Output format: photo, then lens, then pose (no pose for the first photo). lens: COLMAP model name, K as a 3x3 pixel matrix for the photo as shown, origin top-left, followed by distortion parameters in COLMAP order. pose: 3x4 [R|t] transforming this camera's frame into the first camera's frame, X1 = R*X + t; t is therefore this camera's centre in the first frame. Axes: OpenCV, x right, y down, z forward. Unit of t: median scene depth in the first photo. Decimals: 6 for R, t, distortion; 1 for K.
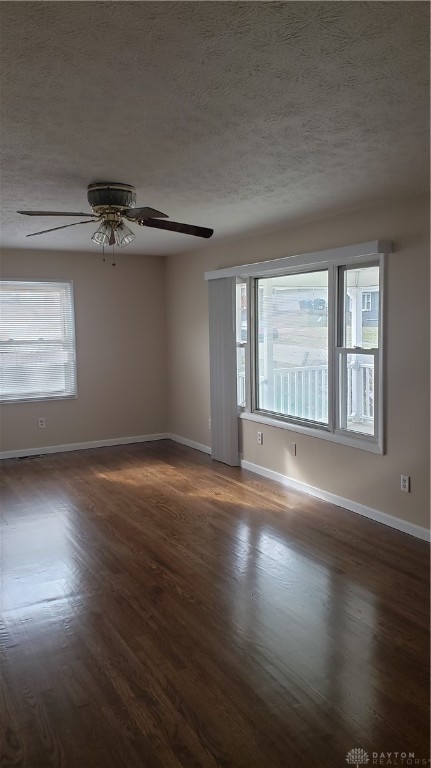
lens RADIAL K [[603.9, 0, 212.6], [0, 603.9, 383.2], [0, 0, 1]] dist [0.064625, -0.117298]
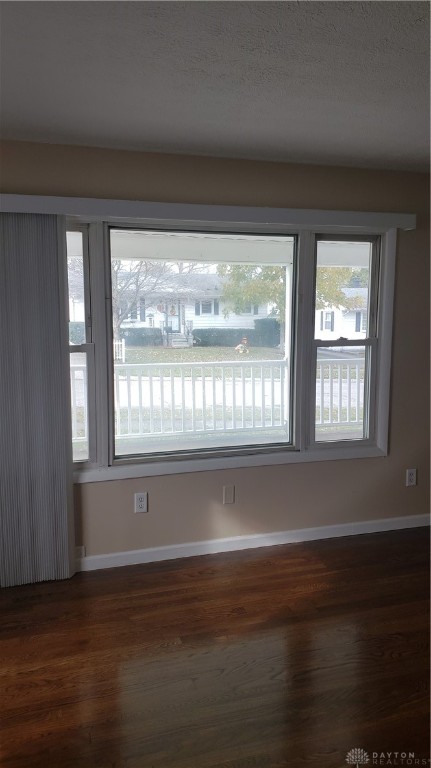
lens RADIAL K [[603.9, 0, 213.4], [0, 603.9, 383.3], [0, 0, 1]] dist [0.064625, -0.117298]
pose [[0.155940, -0.114851, 0.981067, -0.553110], [0.093442, 0.990478, 0.101100, -0.090604], [-0.983337, 0.075907, 0.165187, 0.959036]]
